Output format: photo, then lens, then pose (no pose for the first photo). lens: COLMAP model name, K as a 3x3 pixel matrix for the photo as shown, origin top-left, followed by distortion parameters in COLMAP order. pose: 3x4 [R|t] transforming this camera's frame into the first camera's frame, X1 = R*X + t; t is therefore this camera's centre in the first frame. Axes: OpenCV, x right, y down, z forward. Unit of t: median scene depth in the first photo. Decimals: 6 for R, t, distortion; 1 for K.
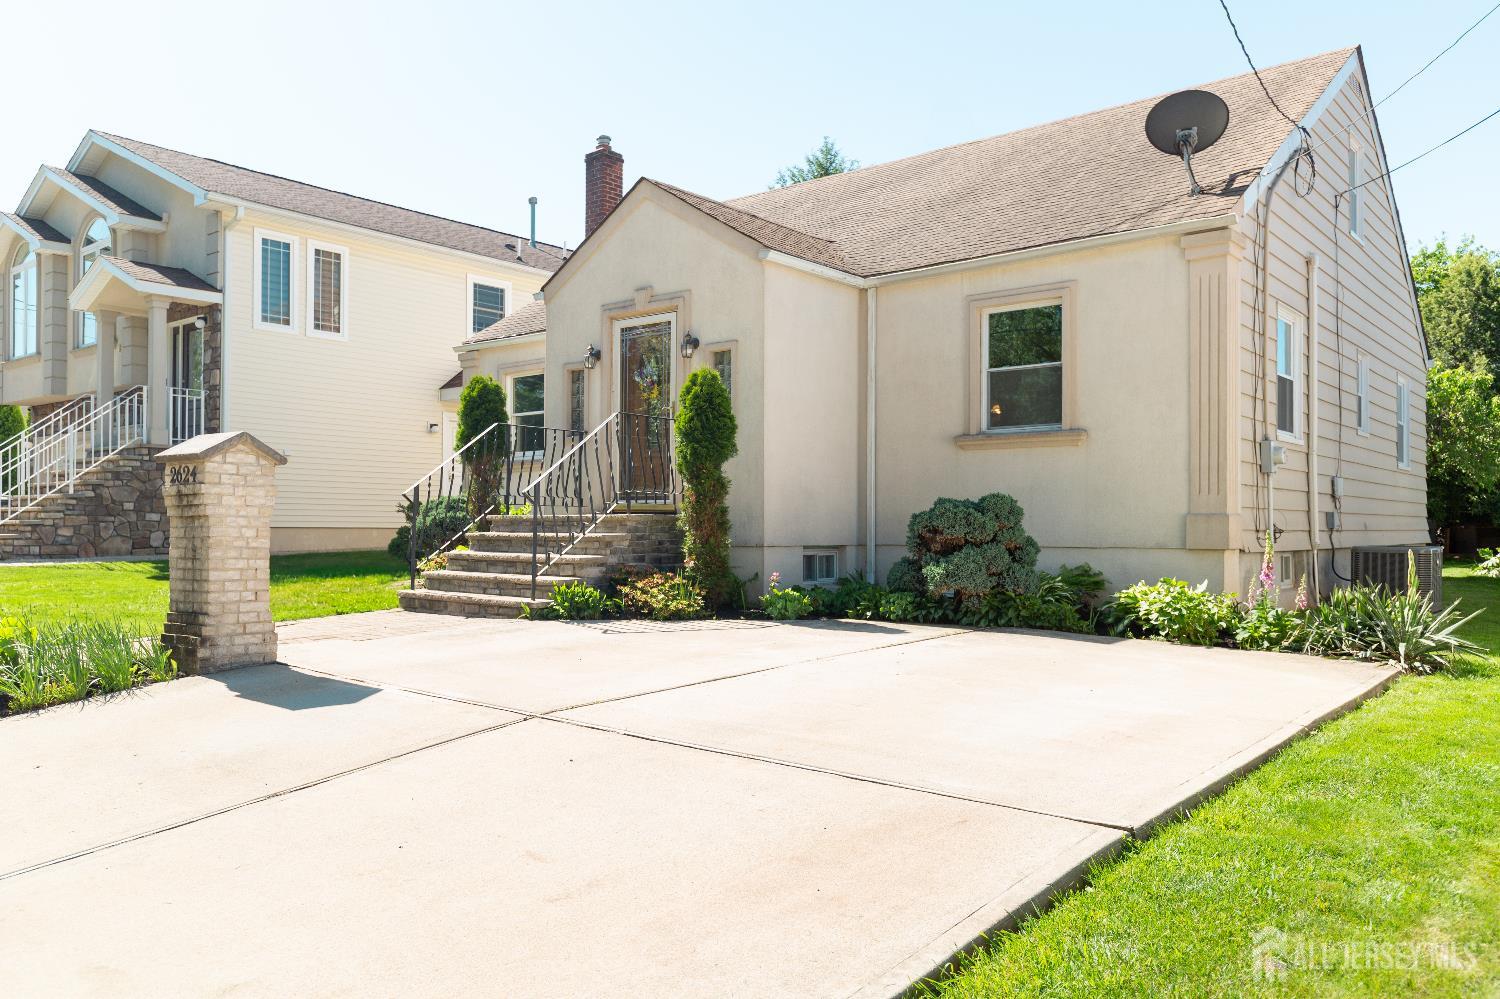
lens RADIAL K [[1129.2, 0, 672.8], [0, 1129.2, 511.3], [0, 0, 1]] dist [-0.007215, -0.001188]
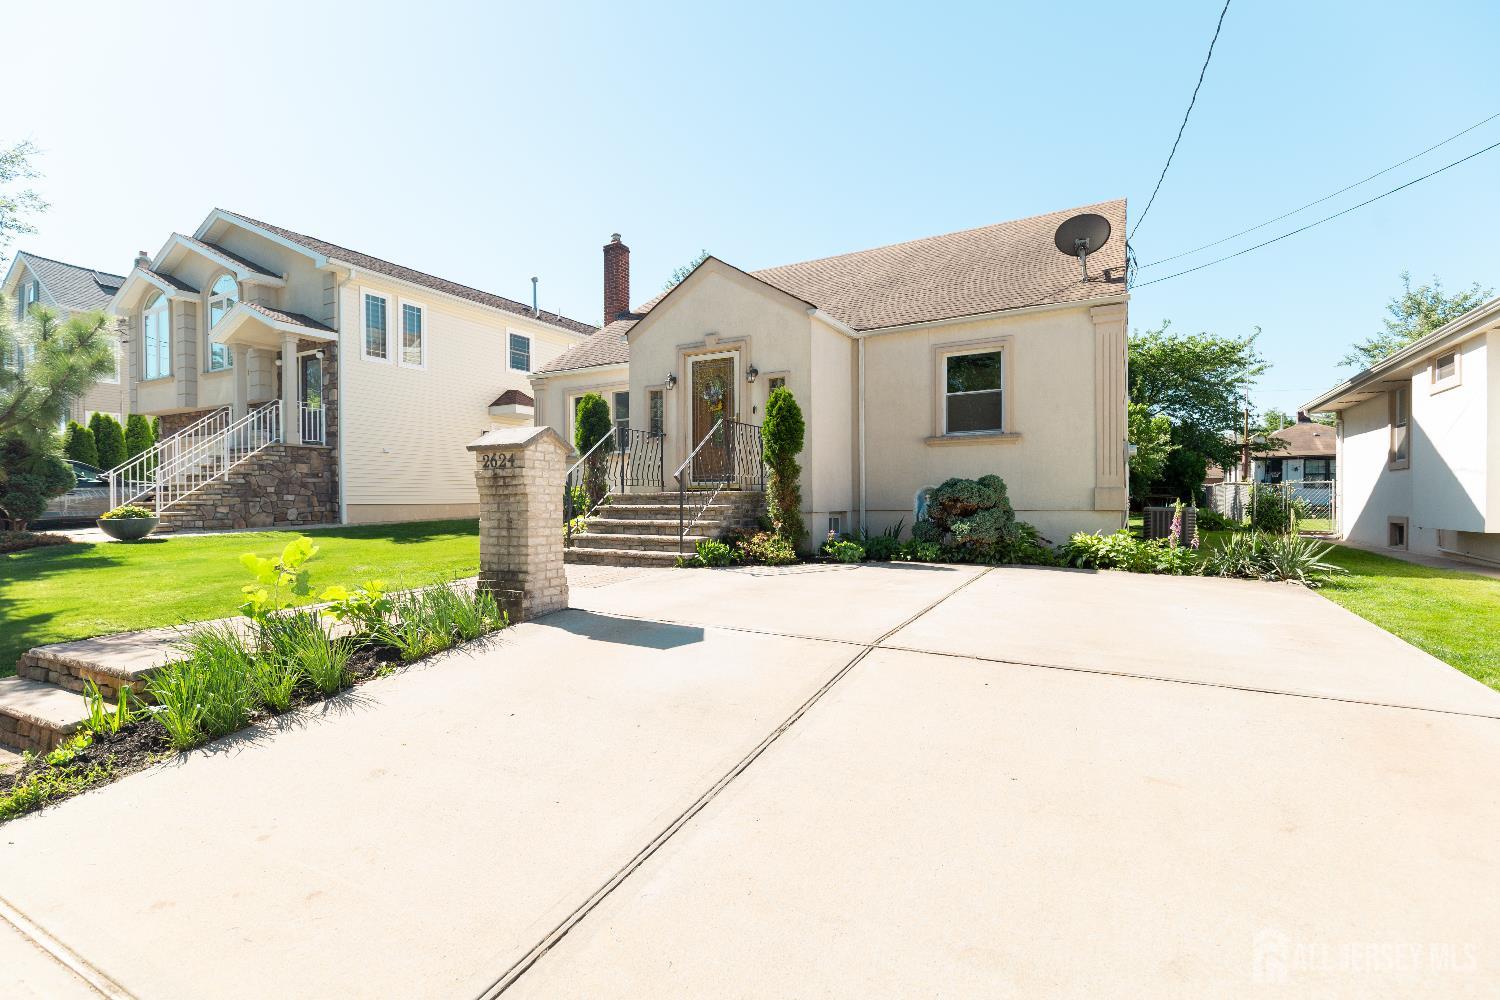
lens RADIAL K [[714.3, 0, 694.2], [0, 714.3, 500.2], [0, 0, 1]] dist [0.002550, 0.000248]
pose [[0.983319, -0.011006, 0.181558, -0.230406], [0.008714, 0.999872, 0.013420, 0.001419], [-0.181682, -0.011614, 0.983289, 0.117443]]
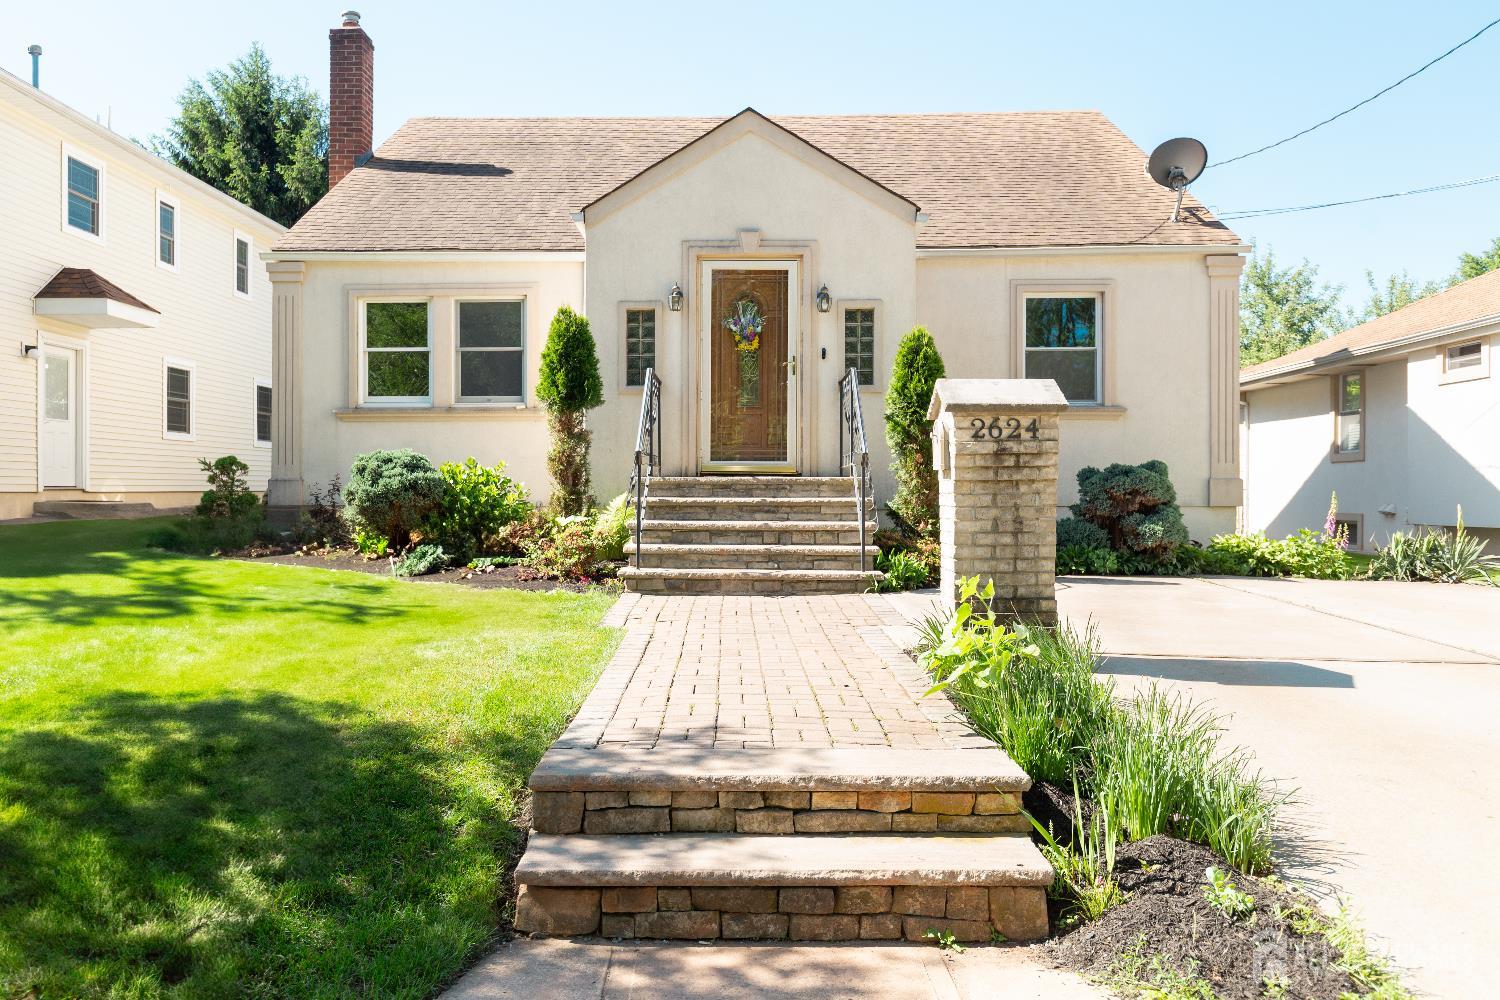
lens RADIAL K [[1190.8, 0, 687.1], [0, 1190.8, 481.7], [0, 0, 1]] dist [-0.002599, -0.001850]
pose [[0.771628, 0.000716, 0.636074, -0.727274], [-0.006414, 0.999957, 0.006655, 0.000762], [-0.636042, -0.009215, 0.771599, 0.305652]]
